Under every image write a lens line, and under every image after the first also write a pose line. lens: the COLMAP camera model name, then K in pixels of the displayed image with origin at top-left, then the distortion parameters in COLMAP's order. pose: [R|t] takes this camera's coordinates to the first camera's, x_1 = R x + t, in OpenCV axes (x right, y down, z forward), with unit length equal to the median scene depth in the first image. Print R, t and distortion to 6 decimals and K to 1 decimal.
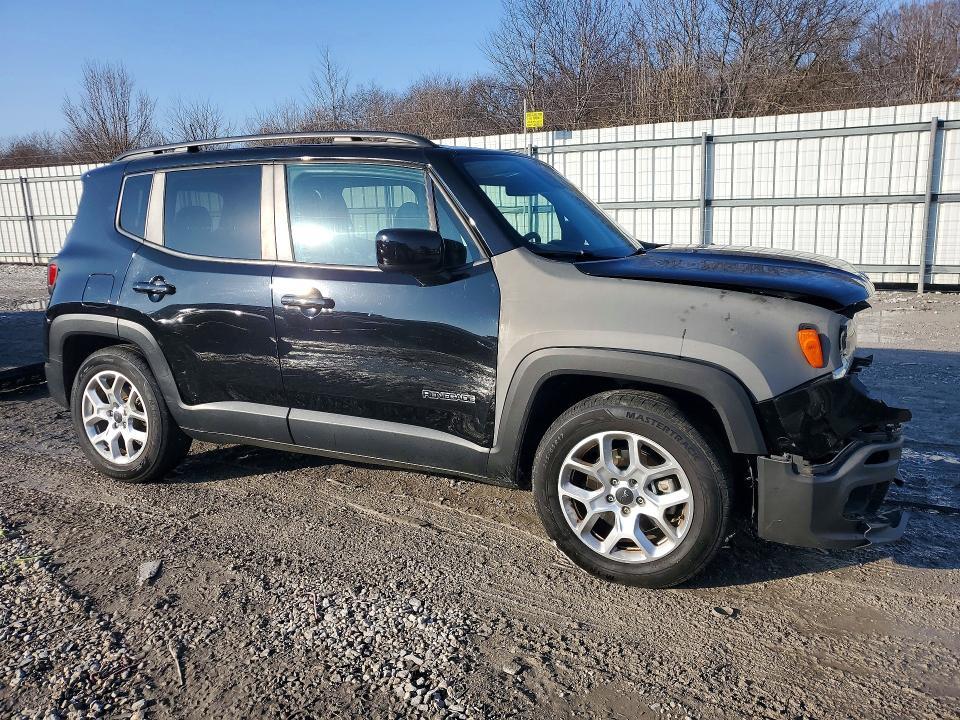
lens RADIAL K [[739.8, 0, 476.2], [0, 739.8, 358.8], [0, 0, 1]] dist [0.020052, 0.004763]
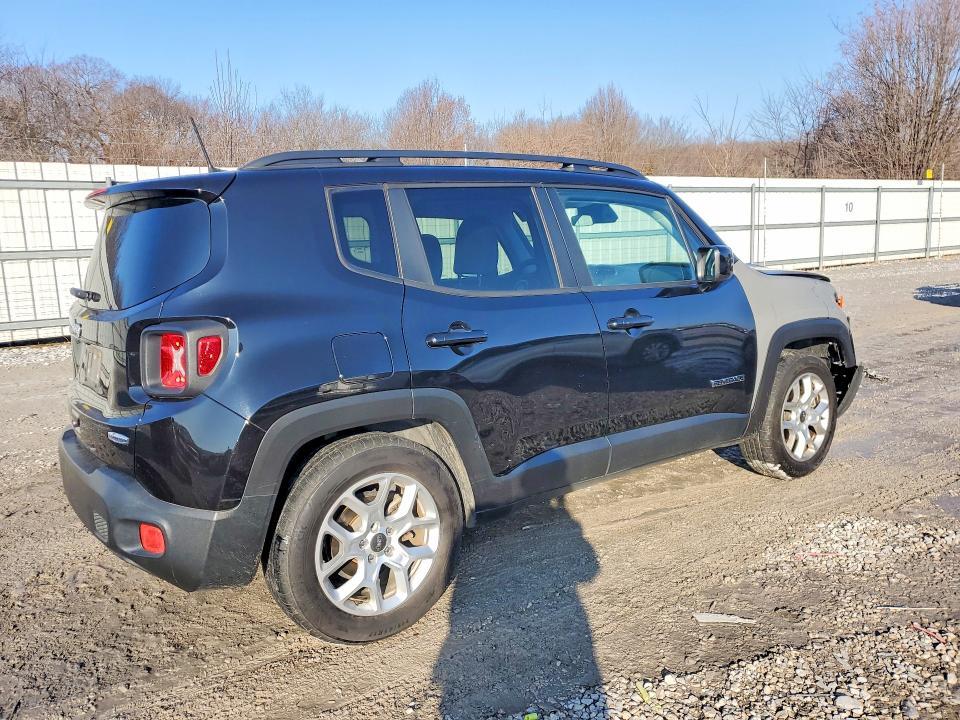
lens RADIAL K [[739.8, 0, 476.2], [0, 739.8, 358.8], [0, 0, 1]] dist [0.020052, 0.004763]
pose [[0.435452, -0.145220, 0.888421, -1.056290], [0.211181, 0.975841, 0.056002, -0.107481], [-0.875091, 0.163231, 0.455600, 0.607281]]
